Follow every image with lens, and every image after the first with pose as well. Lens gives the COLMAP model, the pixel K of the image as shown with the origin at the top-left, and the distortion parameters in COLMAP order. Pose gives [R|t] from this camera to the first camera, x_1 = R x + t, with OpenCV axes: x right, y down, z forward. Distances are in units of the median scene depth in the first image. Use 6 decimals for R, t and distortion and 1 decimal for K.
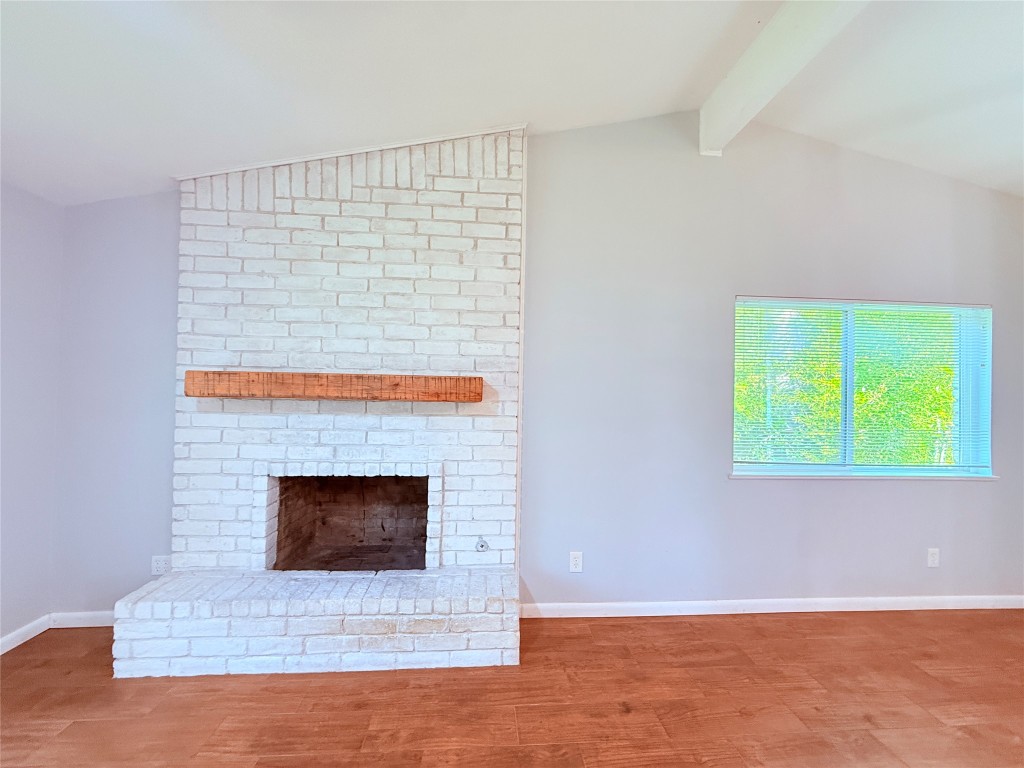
lens RADIAL K [[407.6, 0, 509.7], [0, 407.6, 384.3], [0, 0, 1]] dist [-0.000907, 0.000061]
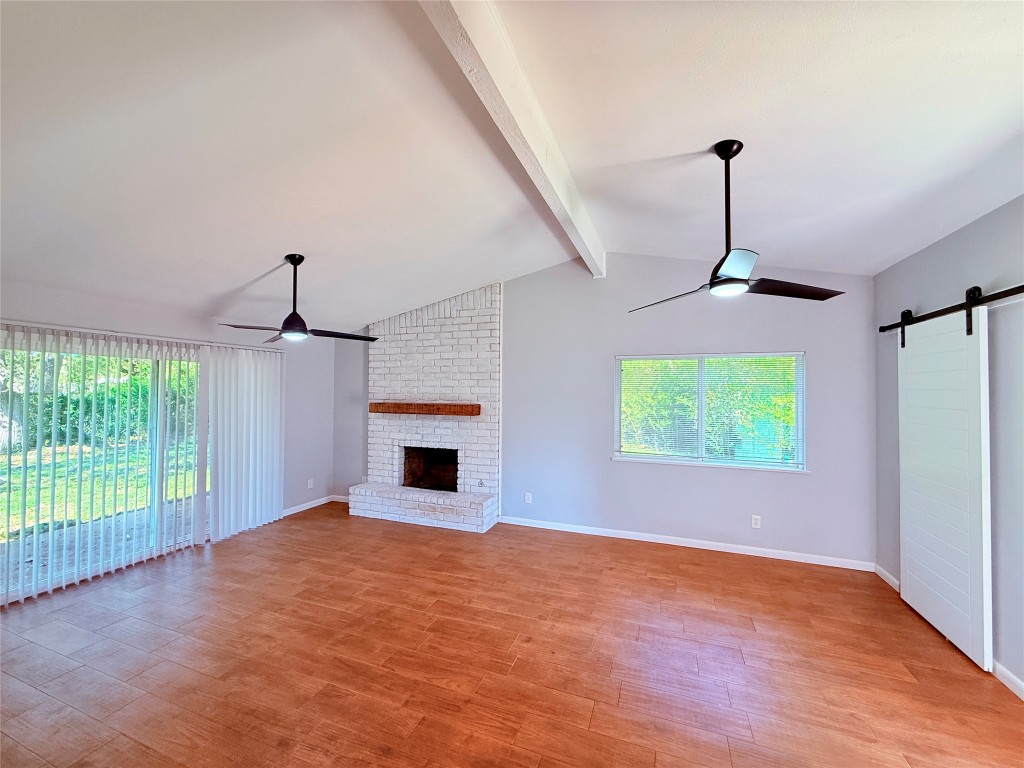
lens RADIAL K [[407.6, 0, 509.7], [0, 407.6, 384.3], [0, 0, 1]] dist [-0.000907, 0.000061]
pose [[0.907002, -0.019559, -0.420673, 0.980978], [0.015682, 0.999797, -0.012675, -0.091118], [0.420835, 0.004899, 0.907124, -0.867472]]
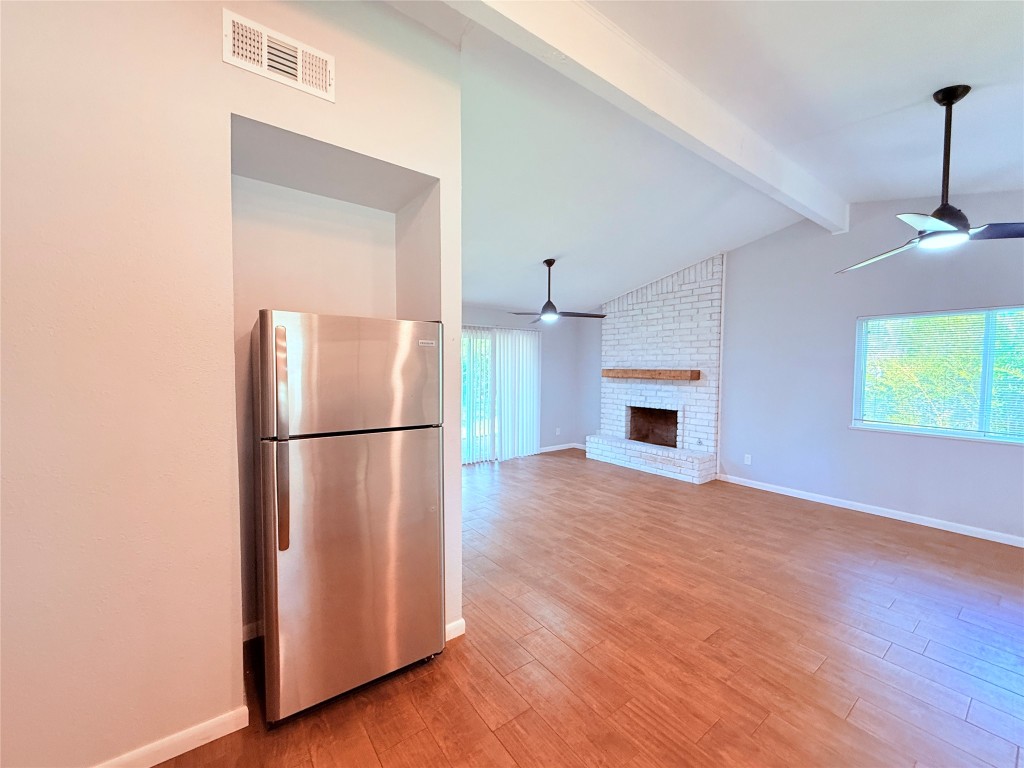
lens RADIAL K [[407.6, 0, 509.7], [0, 407.6, 384.3], [0, 0, 1]] dist [-0.000907, 0.000061]
pose [[0.539559, 0.020690, -0.841693, 1.317136], [0.014950, 0.999305, 0.034147, -0.029132], [0.841815, -0.031008, 0.538875, -1.165251]]
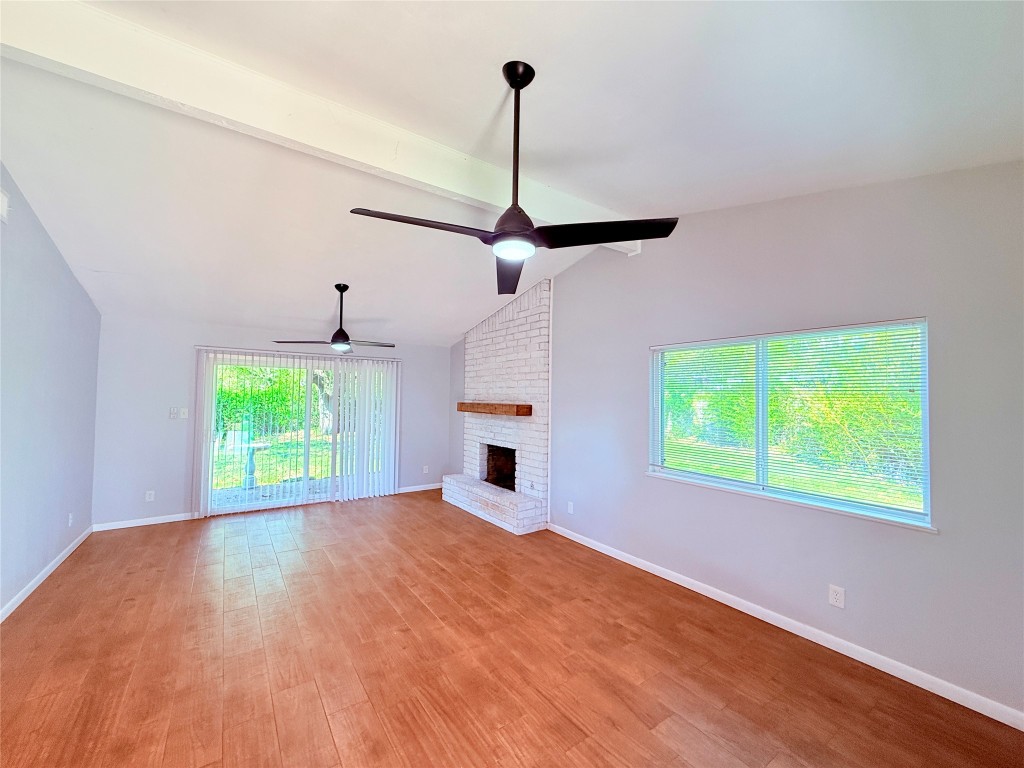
lens RADIAL K [[407.6, 0, 509.7], [0, 407.6, 384.3], [0, 0, 1]] dist [-0.000907, 0.000061]
pose [[0.513962, -0.037952, -0.856973, 1.694017], [0.007636, 0.999184, -0.039671, -0.038643], [0.857779, 0.013845, 0.513832, -0.164735]]
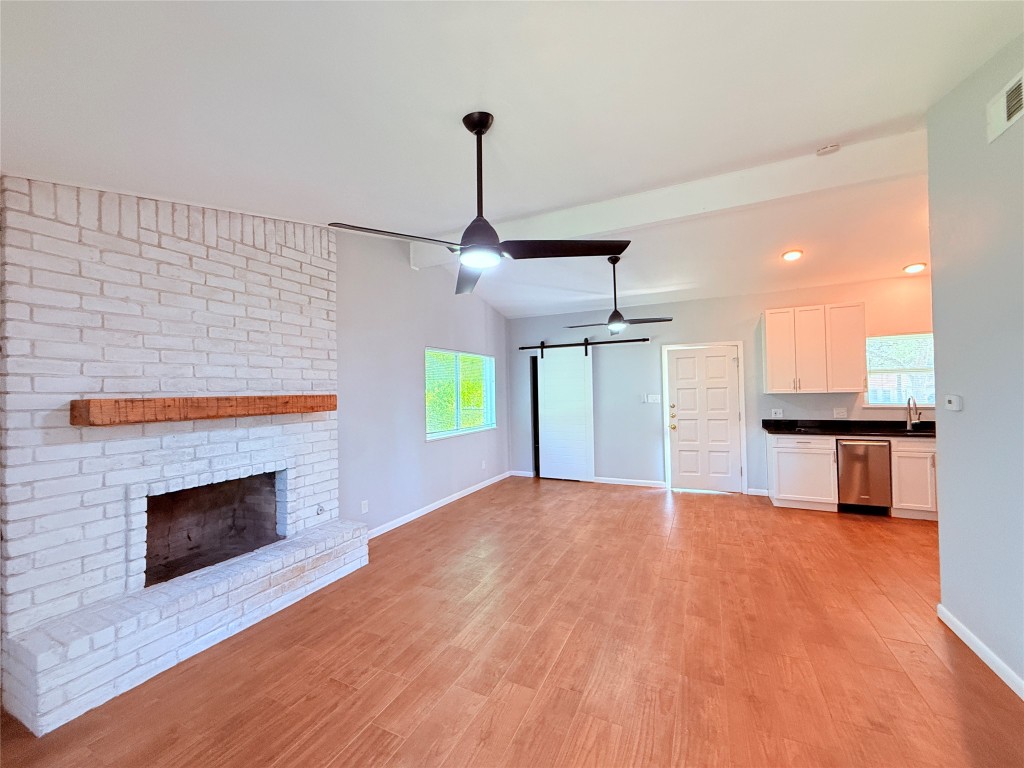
lens RADIAL K [[407.6, 0, 509.7], [0, 407.6, 384.3], [0, 0, 1]] dist [-0.000907, 0.000061]
pose [[0.496484, -0.015479, 0.867908, -1.009704], [0.016374, 0.999830, 0.008465, -0.054864], [-0.867891, 0.010008, 0.496653, -0.318914]]
